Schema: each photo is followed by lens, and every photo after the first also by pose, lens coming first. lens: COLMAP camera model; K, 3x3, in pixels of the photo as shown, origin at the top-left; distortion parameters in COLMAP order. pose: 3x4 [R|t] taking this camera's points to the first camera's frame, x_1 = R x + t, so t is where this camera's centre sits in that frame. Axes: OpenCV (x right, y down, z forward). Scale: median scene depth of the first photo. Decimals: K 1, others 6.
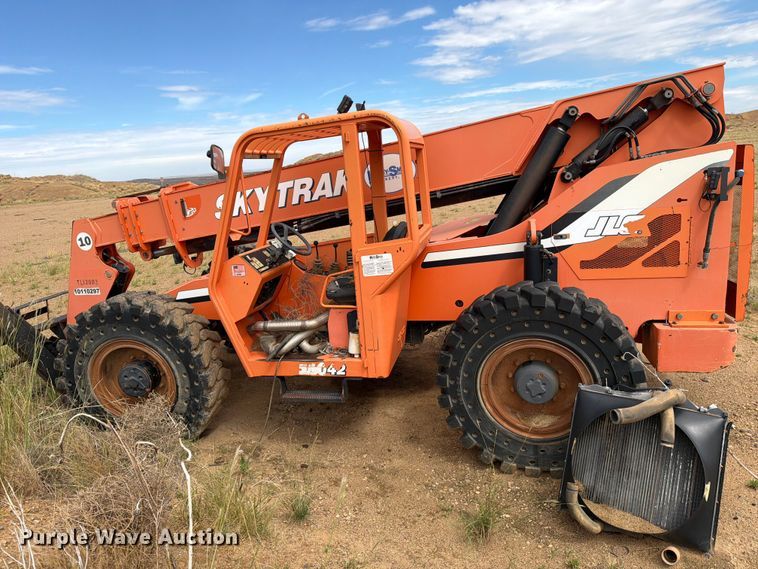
lens RADIAL K [[548.6, 0, 381.2], [0, 548.6, 287.1], [0, 0, 1]] dist [0.023519, -0.028637]
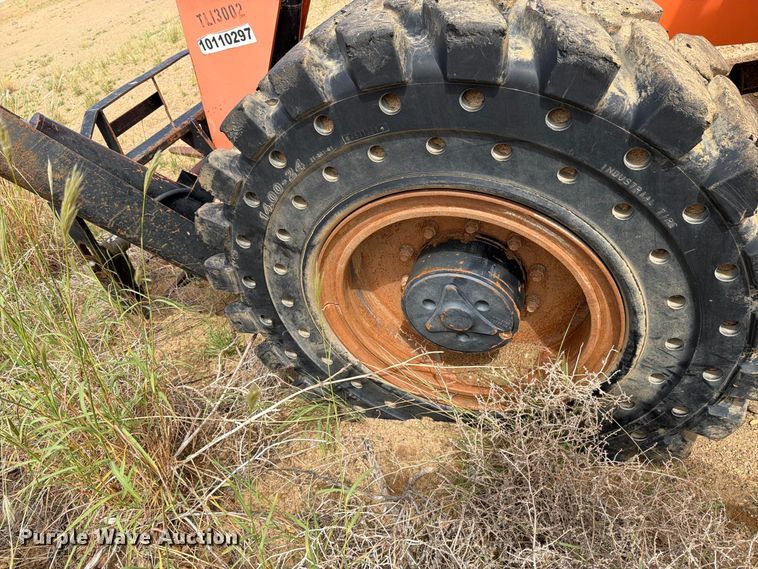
lens RADIAL K [[545.1, 0, 381.6], [0, 545.1, 288.6], [0, 0, 1]] dist [0.002386, -0.010138]
pose [[0.961545, -0.061371, -0.267702, -0.415851], [0.175647, 0.886733, 0.427613, 0.024727], [0.211137, -0.458191, 0.863413, 0.753295]]
